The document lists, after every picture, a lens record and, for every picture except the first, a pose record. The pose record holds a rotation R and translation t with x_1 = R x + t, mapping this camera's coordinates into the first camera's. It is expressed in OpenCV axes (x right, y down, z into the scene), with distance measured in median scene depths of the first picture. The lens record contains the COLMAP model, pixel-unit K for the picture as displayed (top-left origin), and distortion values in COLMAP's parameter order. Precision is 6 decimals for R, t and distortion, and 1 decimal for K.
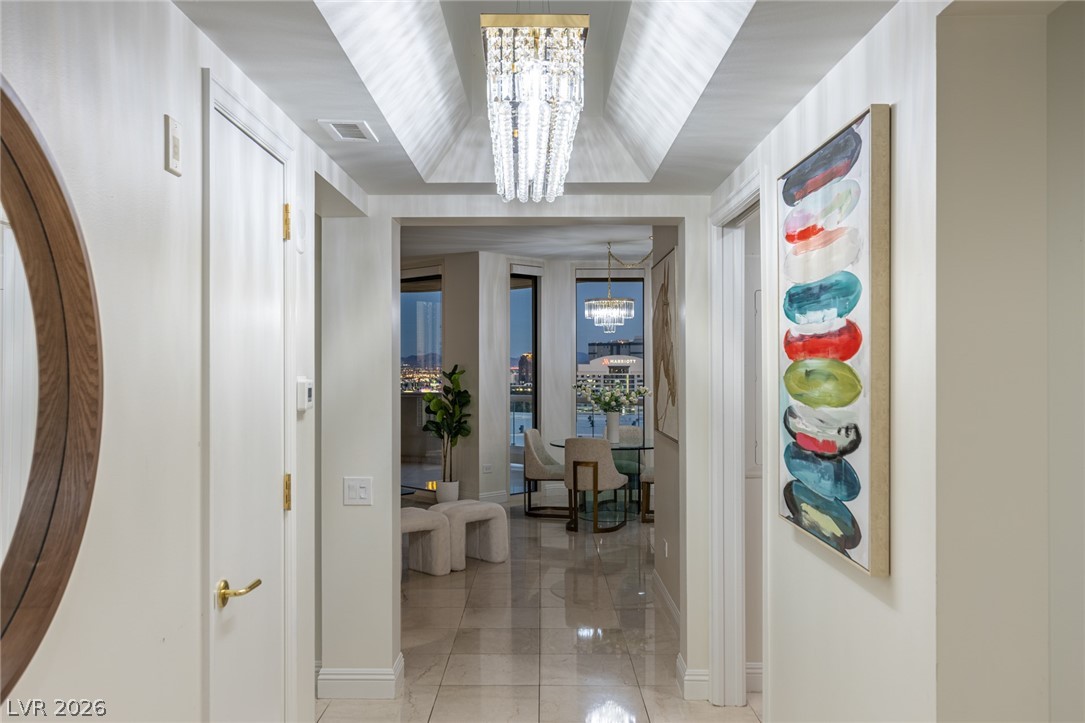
lens RADIAL K [[864.5, 0, 542.6], [0, 864.5, 364.2], [0, 0, 1]] dist [-0.002126, 0.001821]
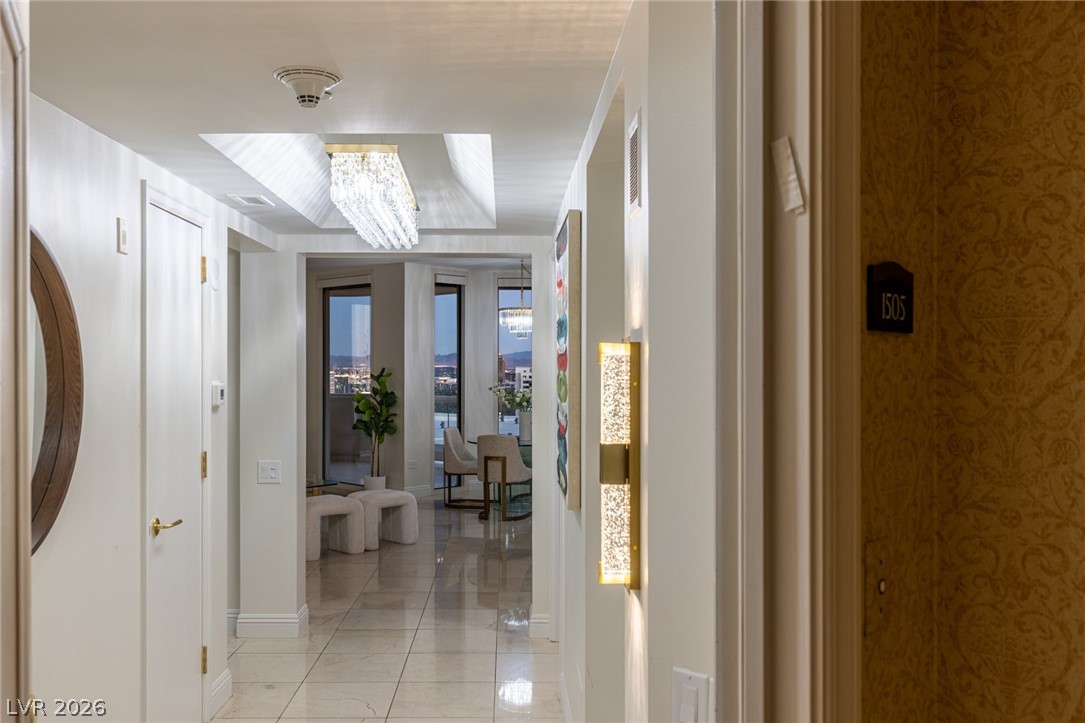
lens RADIAL K [[968.4, 0, 542.7], [0, 968.4, 370.5], [0, 0, 1]] dist [0.004579, 0.000803]
pose [[0.999939, 0.002831, 0.010682, 0.158901], [-0.002916, 0.999964, 0.007938, -0.011533], [-0.010660, -0.007969, 0.999911, -0.385525]]
